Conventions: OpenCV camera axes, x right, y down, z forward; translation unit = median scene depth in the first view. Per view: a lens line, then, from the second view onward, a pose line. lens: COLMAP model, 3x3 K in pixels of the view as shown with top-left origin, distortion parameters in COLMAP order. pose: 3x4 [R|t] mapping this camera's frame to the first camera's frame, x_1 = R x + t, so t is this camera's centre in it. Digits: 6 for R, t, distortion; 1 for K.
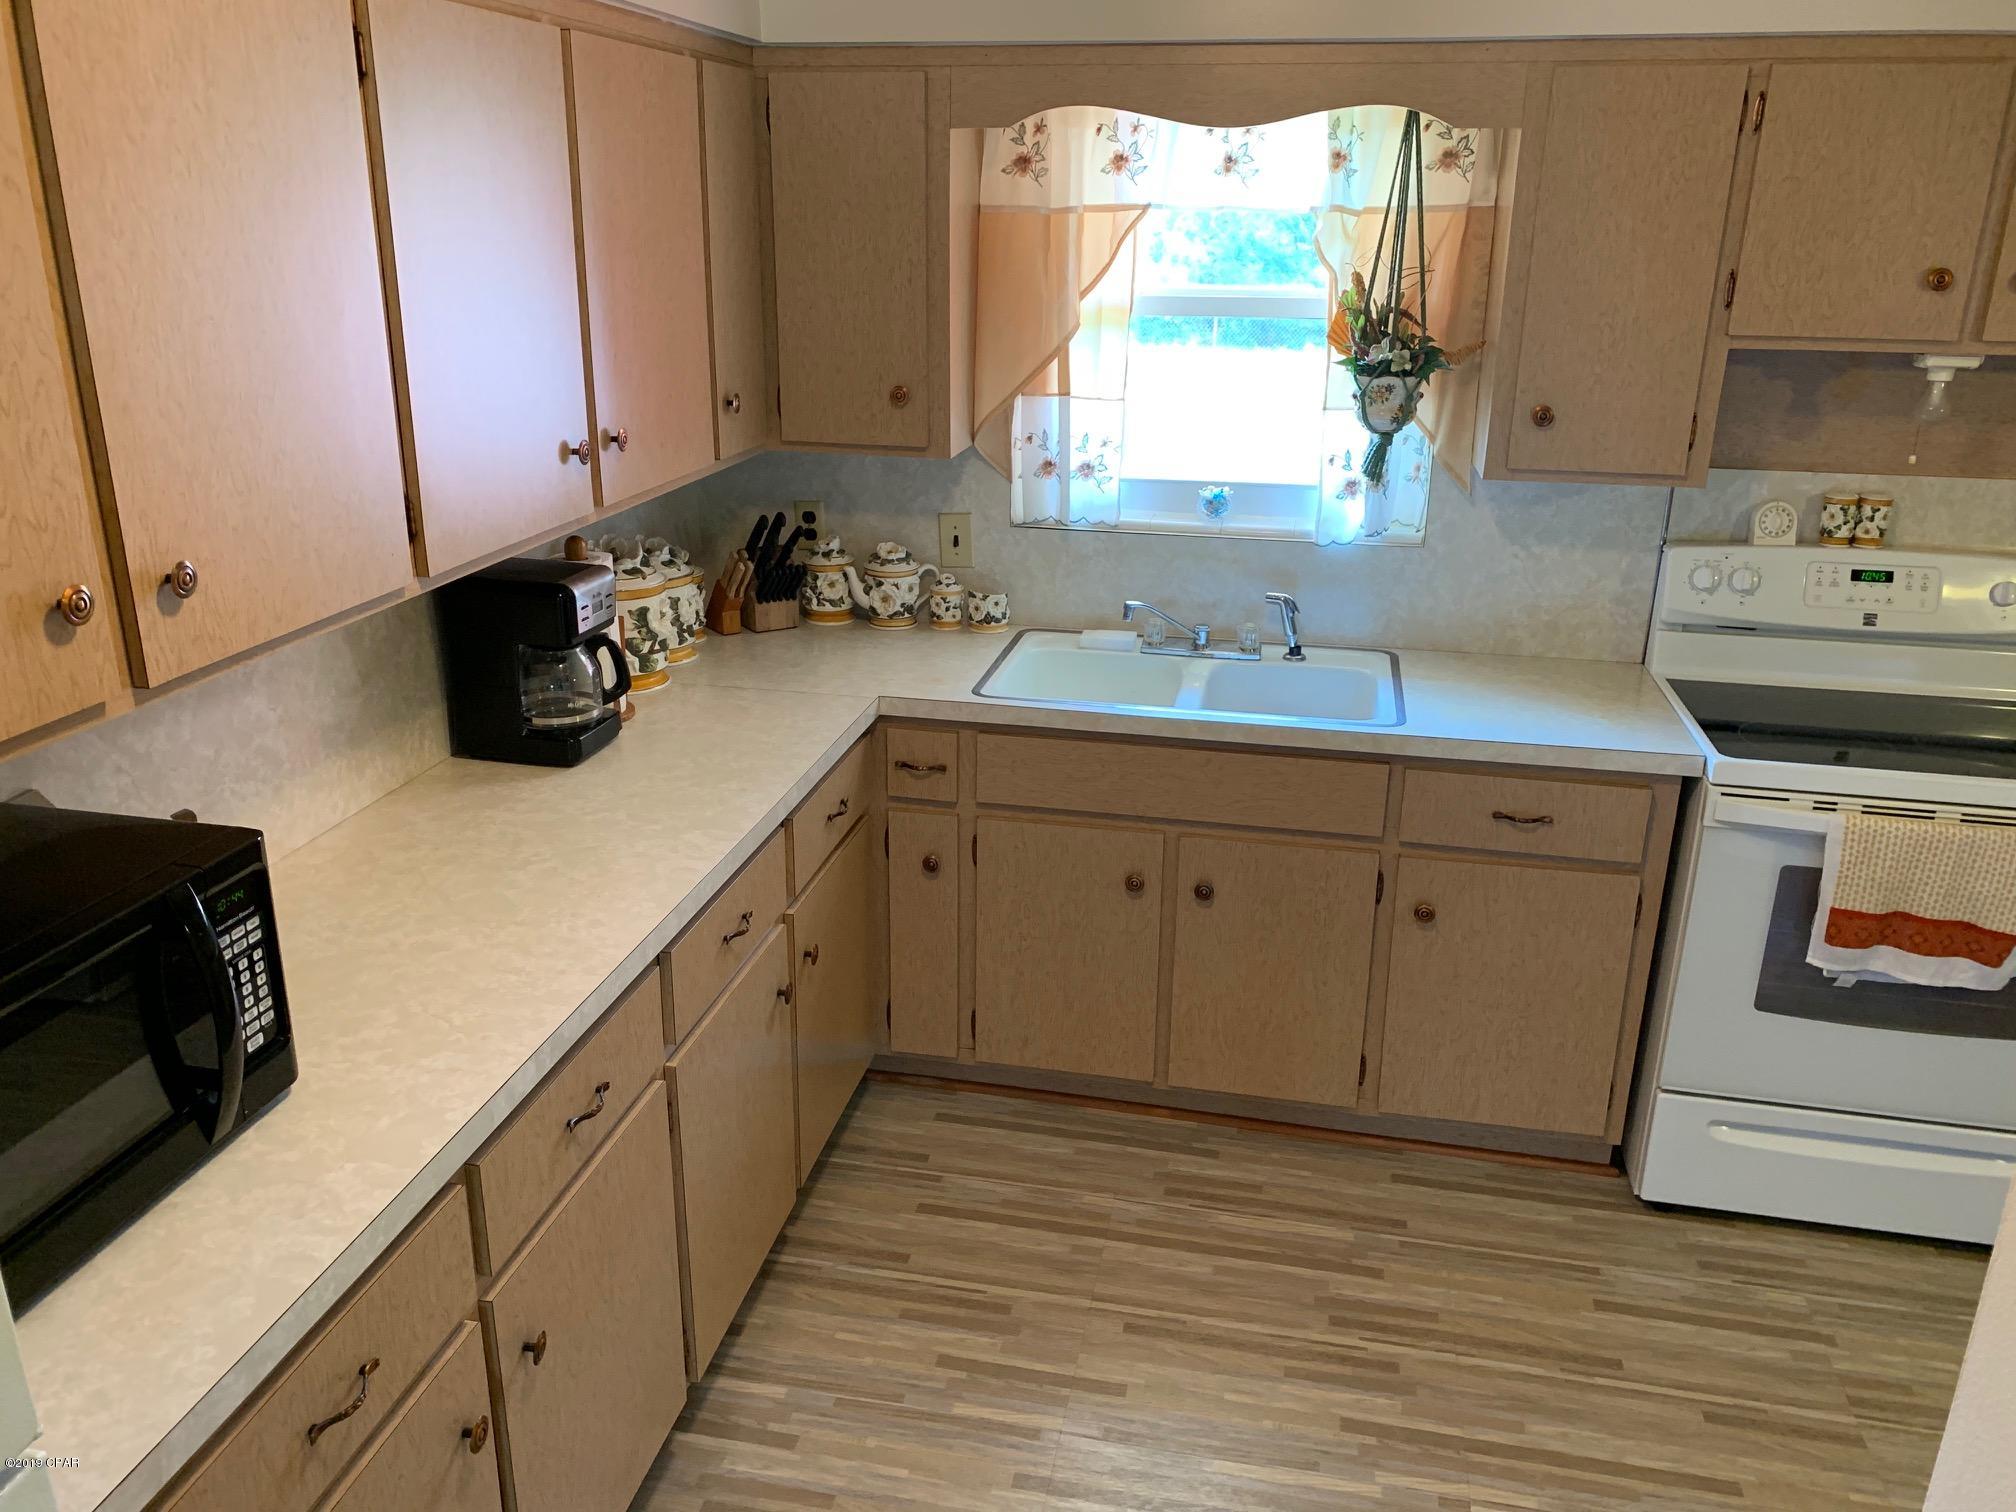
lens RADIAL K [[1534.0, 0, 1003.1], [0, 1534.0, 743.8], [0, 0, 1]] dist [0.070345, -0.106283]
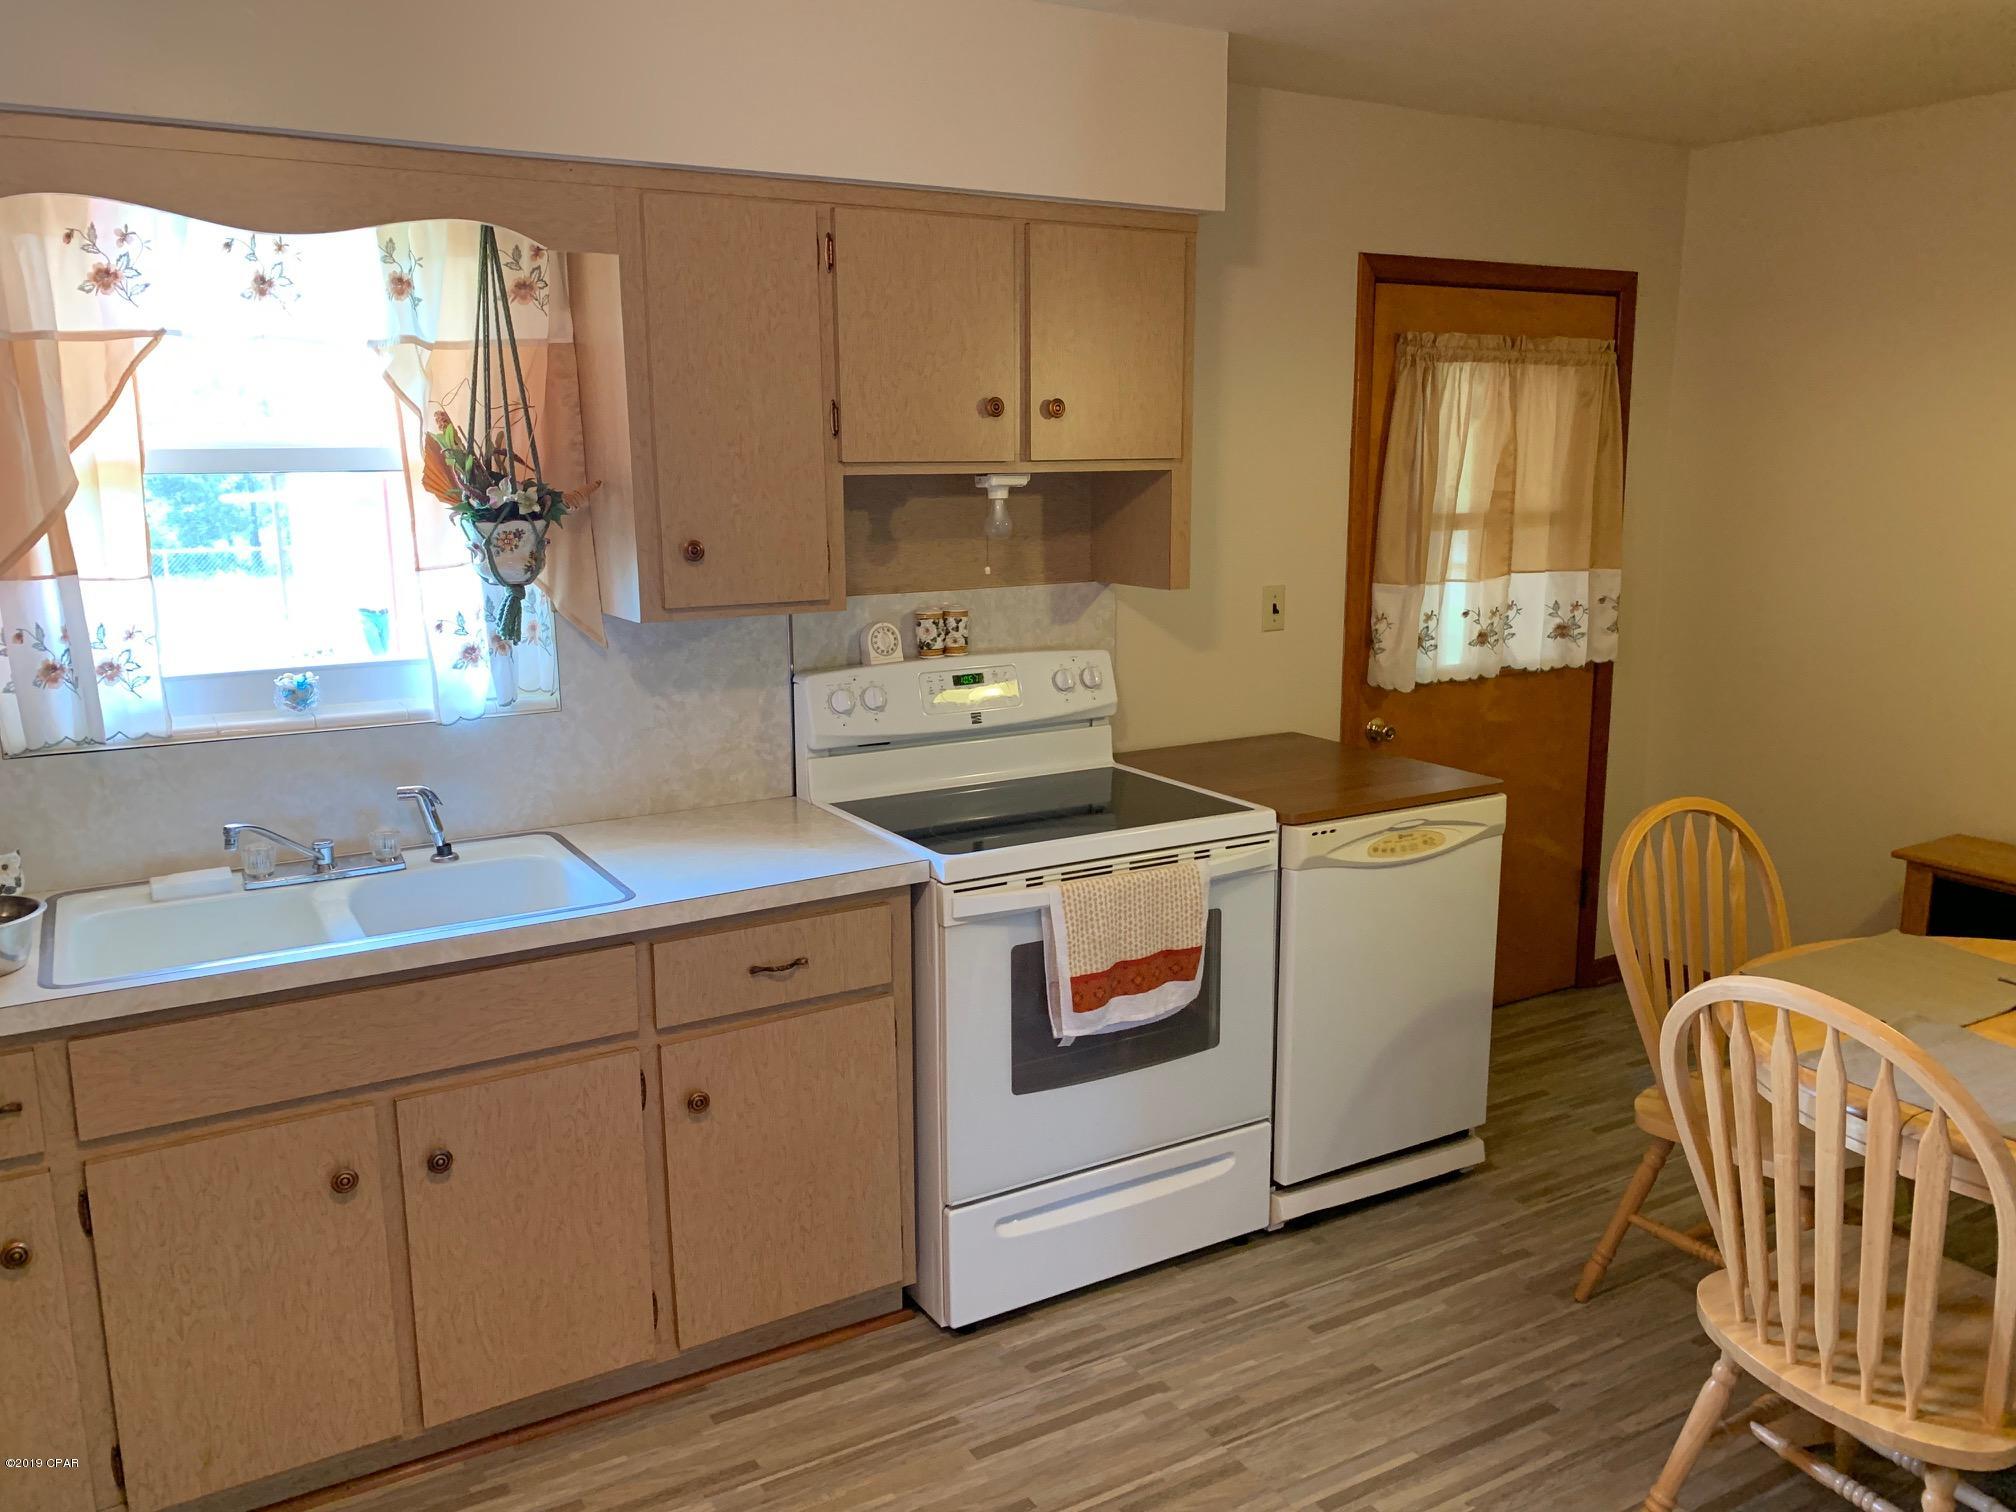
lens RADIAL K [[1534.0, 0, 1003.1], [0, 1534.0, 743.8], [0, 0, 1]] dist [0.070345, -0.106283]
pose [[0.741270, -0.143641, 0.655657, -0.140955], [0.232631, 0.971268, -0.050223, -0.004039], [-0.629604, 0.189754, 0.753387, 0.179073]]
